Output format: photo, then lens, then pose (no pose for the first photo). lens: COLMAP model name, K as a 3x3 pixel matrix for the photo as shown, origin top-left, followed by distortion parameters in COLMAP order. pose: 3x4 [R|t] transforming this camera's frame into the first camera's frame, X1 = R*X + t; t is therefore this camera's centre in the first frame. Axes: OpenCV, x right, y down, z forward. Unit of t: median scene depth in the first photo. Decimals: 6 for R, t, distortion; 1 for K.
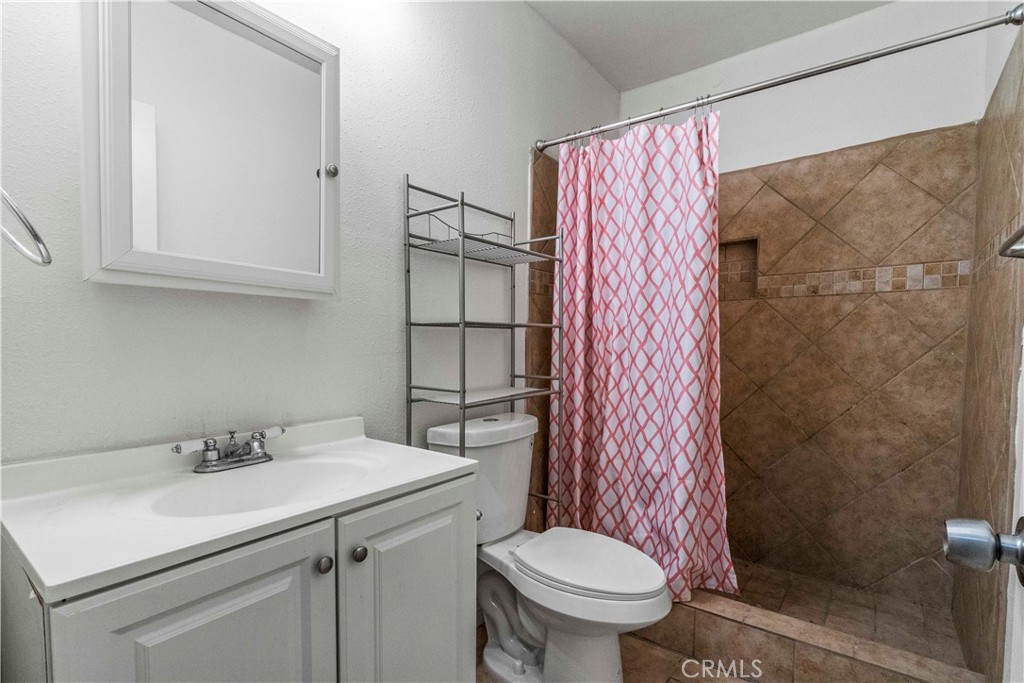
lens RADIAL K [[470.7, 0, 513.3], [0, 470.7, 347.9], [0, 0, 1]] dist [-0.004109, -0.000262]
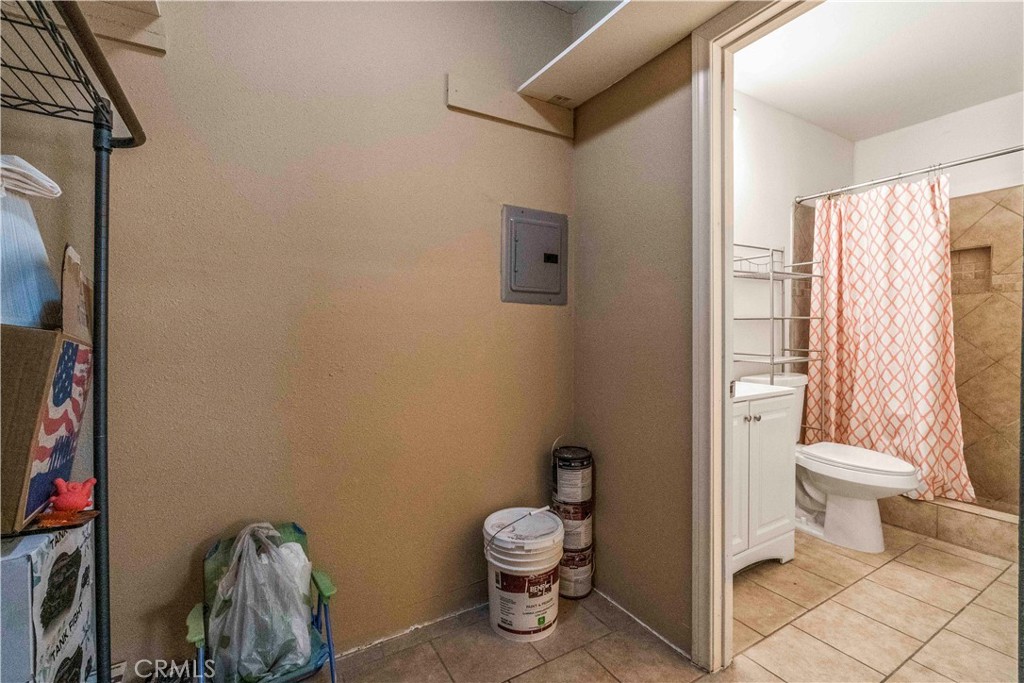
lens RADIAL K [[446.2, 0, 511.0], [0, 446.2, 323.3], [0, 0, 1]] dist [0.004845, 0.000909]
pose [[0.930566, -0.013849, -0.365862, -0.319469], [0.006539, 0.999754, -0.021214, -0.002493], [0.366065, 0.017349, 0.930427, -0.774652]]
